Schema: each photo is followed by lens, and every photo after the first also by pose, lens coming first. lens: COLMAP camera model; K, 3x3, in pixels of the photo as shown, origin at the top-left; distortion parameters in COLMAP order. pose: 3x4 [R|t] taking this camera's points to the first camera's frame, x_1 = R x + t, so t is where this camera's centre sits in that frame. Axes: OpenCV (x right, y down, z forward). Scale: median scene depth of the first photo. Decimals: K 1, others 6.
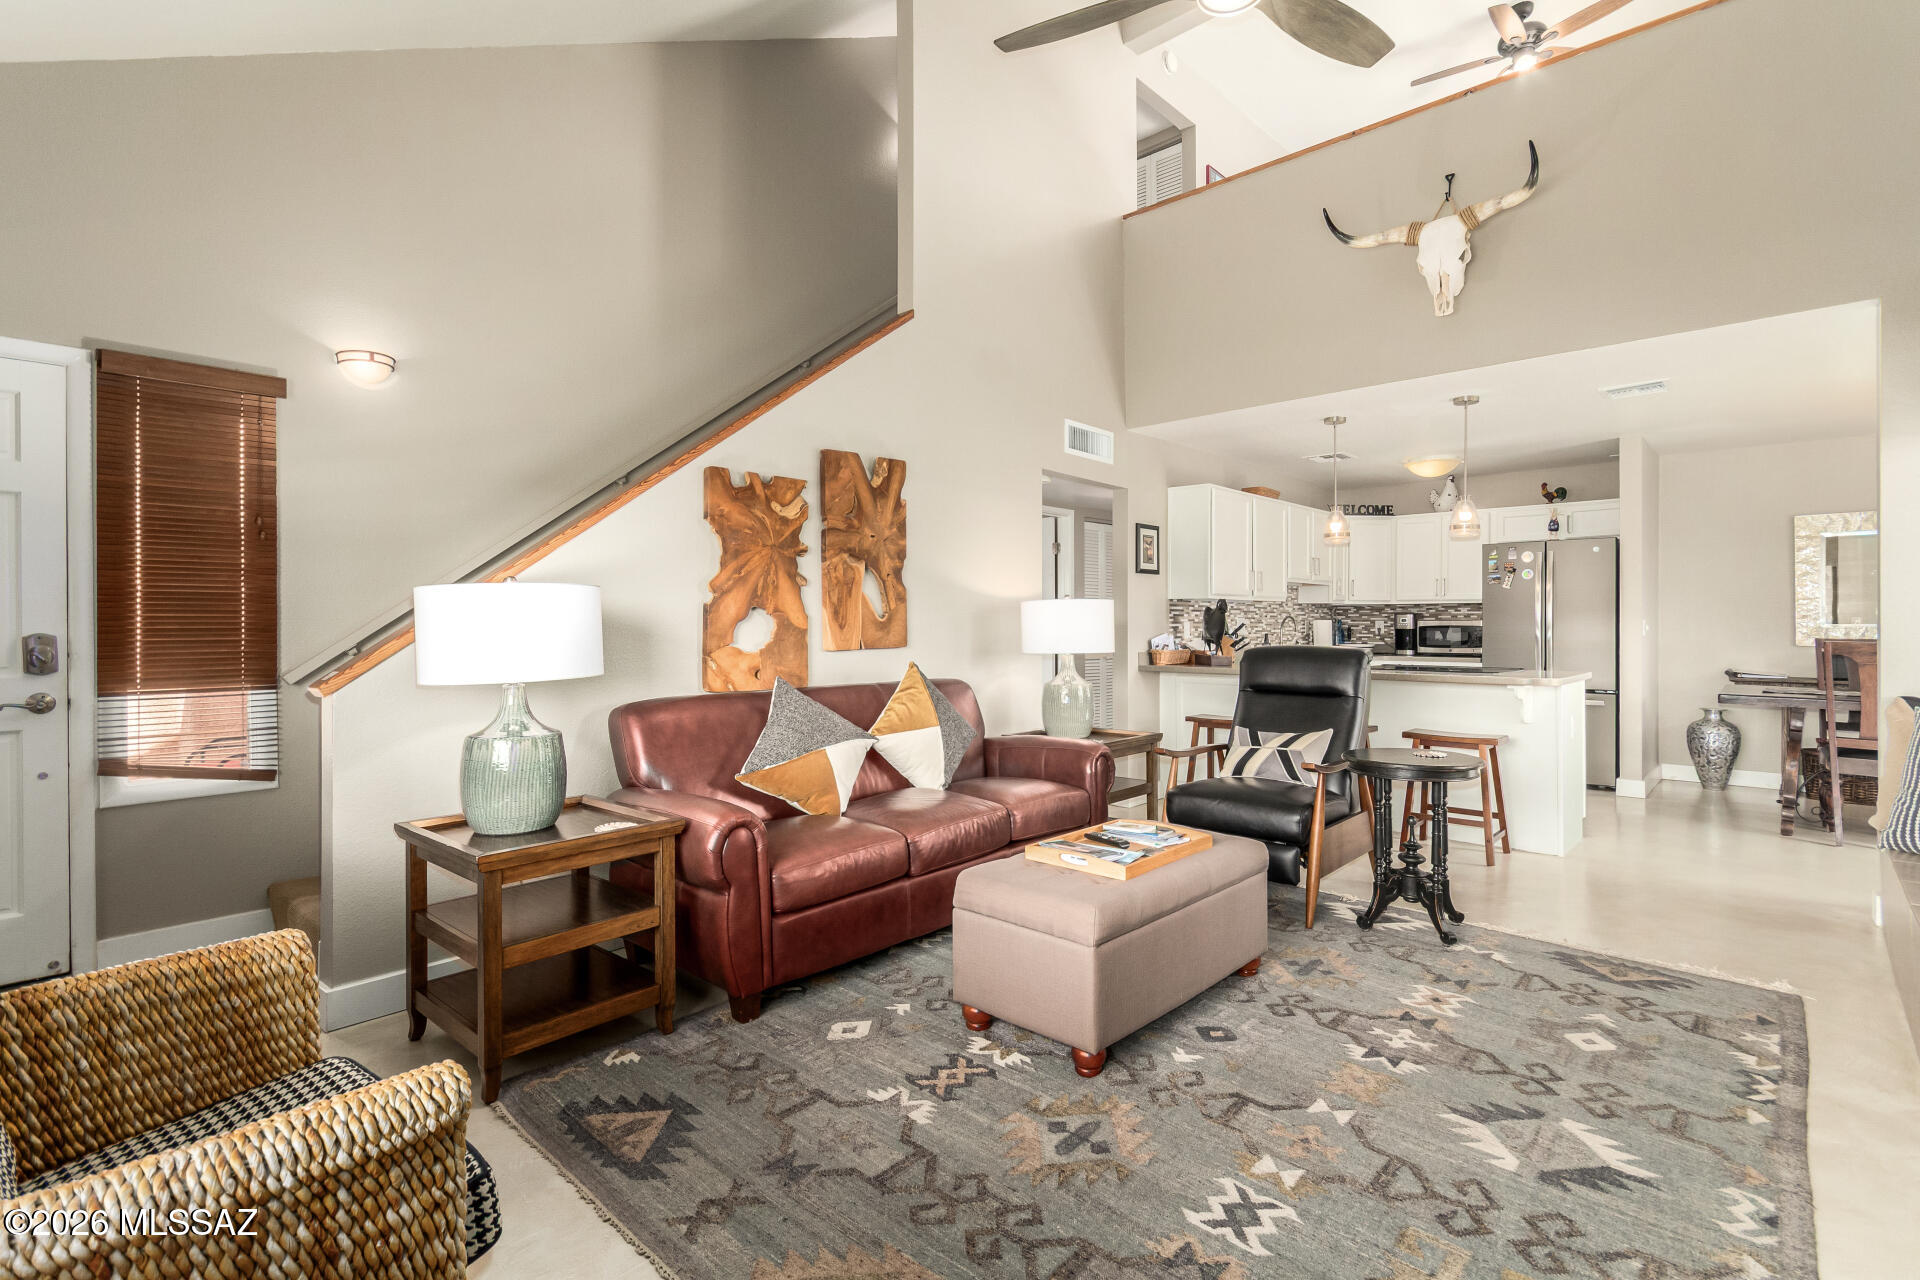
lens RADIAL K [[893.6, 0, 978.2], [0, 893.6, 618.1], [0, 0, 1]] dist [0.003714, 0.001095]
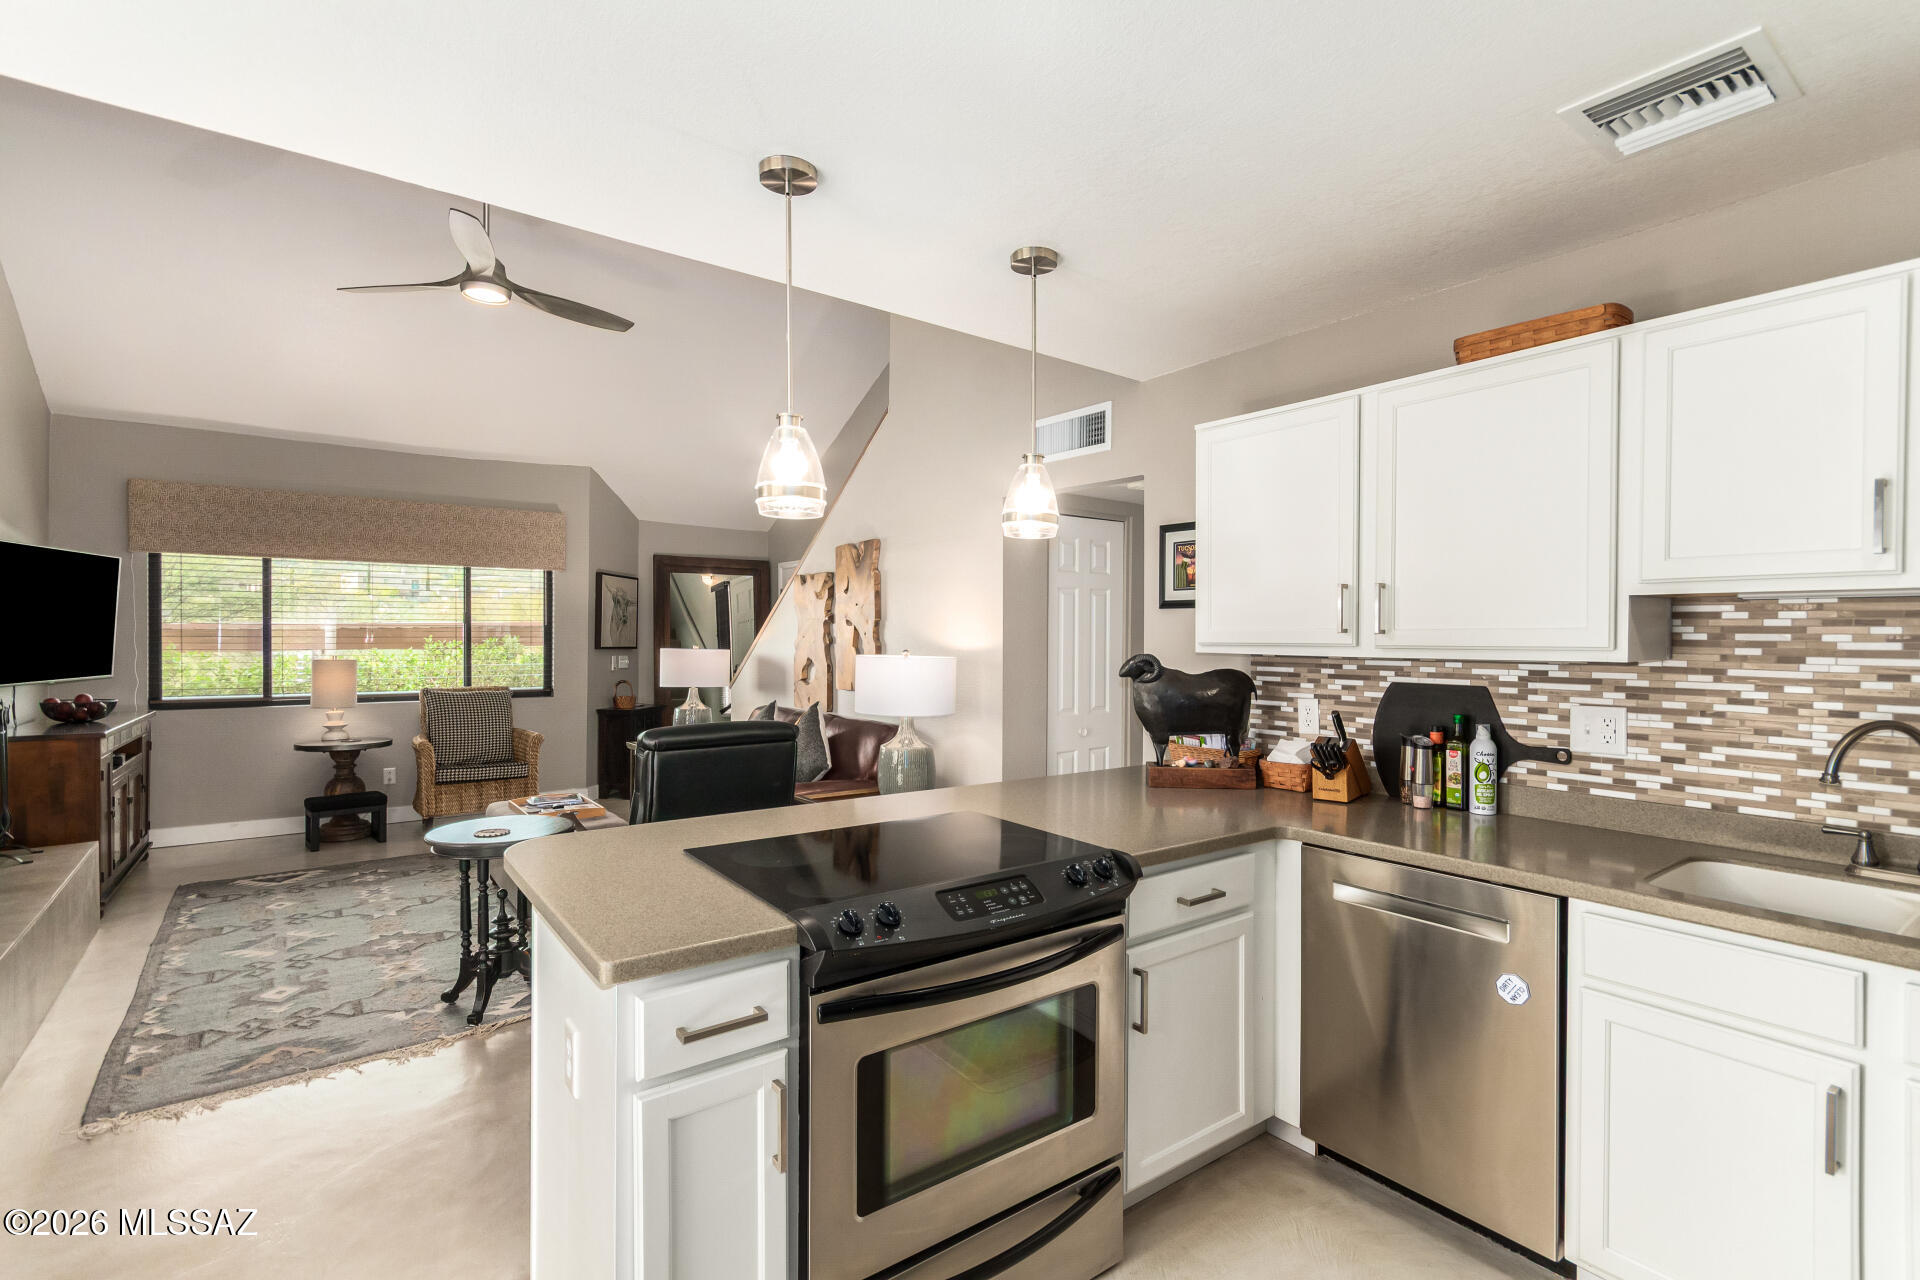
lens RADIAL K [[884.4, 0, 978.4], [0, 884.4, 640.6], [0, 0, 1]] dist [0.011327, -0.000651]
pose [[-0.174354, 0.007565, -0.984654, 1.654497], [0.002689, 0.999970, 0.007207, -0.069974], [0.984679, -0.001391, -0.174369, 2.063080]]
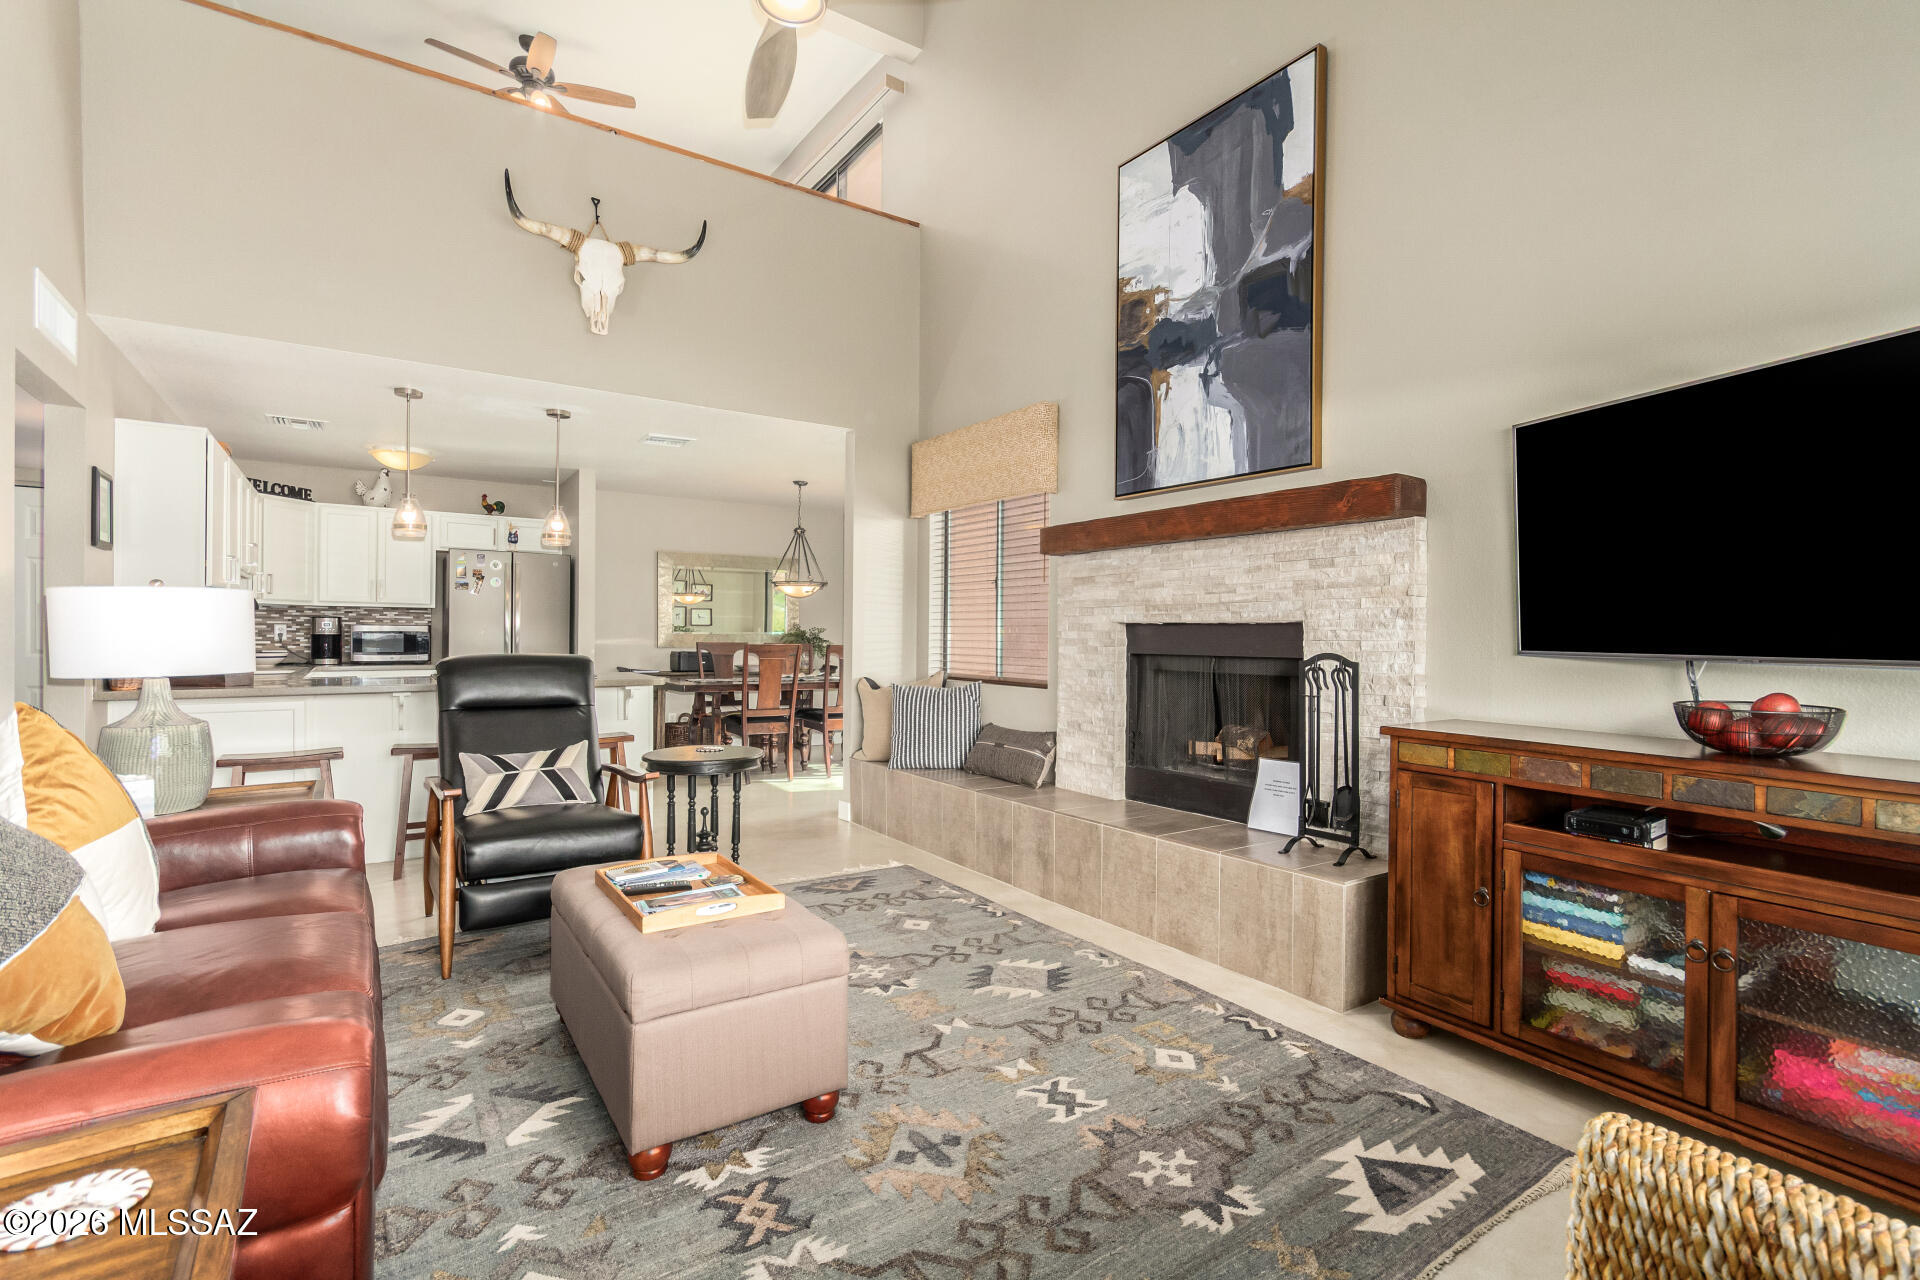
lens RADIAL K [[883.1, 0, 971.3], [0, 883.1, 641.6], [0, 0, 1]] dist [0.008781, 0.000005]
pose [[0.230999, -0.005704, 0.972937, -0.605814], [-0.015647, 0.999832, 0.009576, 0.002645], [-0.972828, -0.017436, 0.230871, 0.532840]]
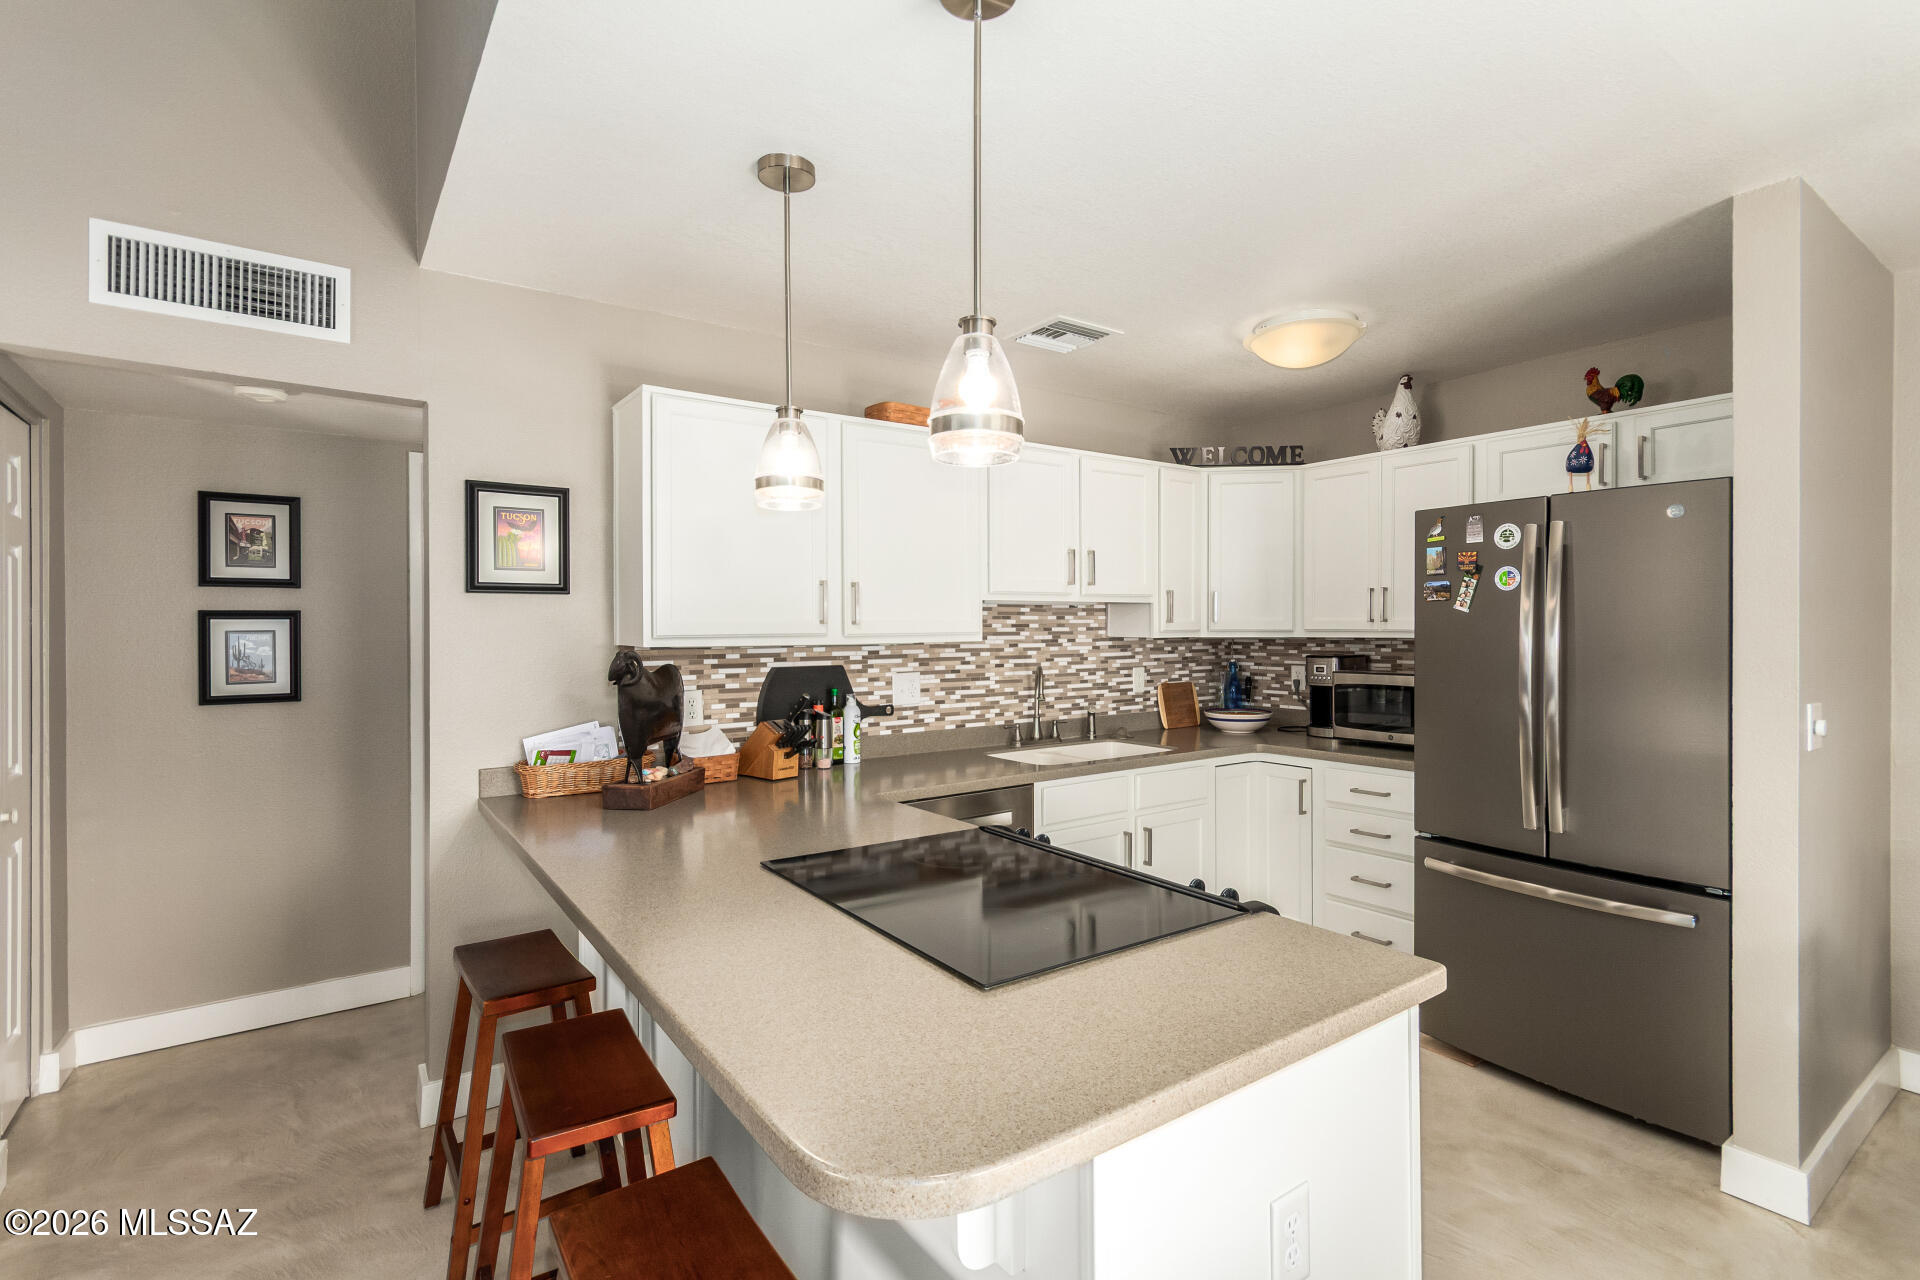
lens RADIAL K [[893.6, 0, 978.2], [0, 893.6, 618.1], [0, 0, 1]] dist [0.003714, 0.001095]
pose [[0.979919, -0.006312, -0.199296, 1.075927], [0.005708, 0.999977, -0.003603, -0.071958], [0.199314, 0.002393, 0.979933, 1.285635]]
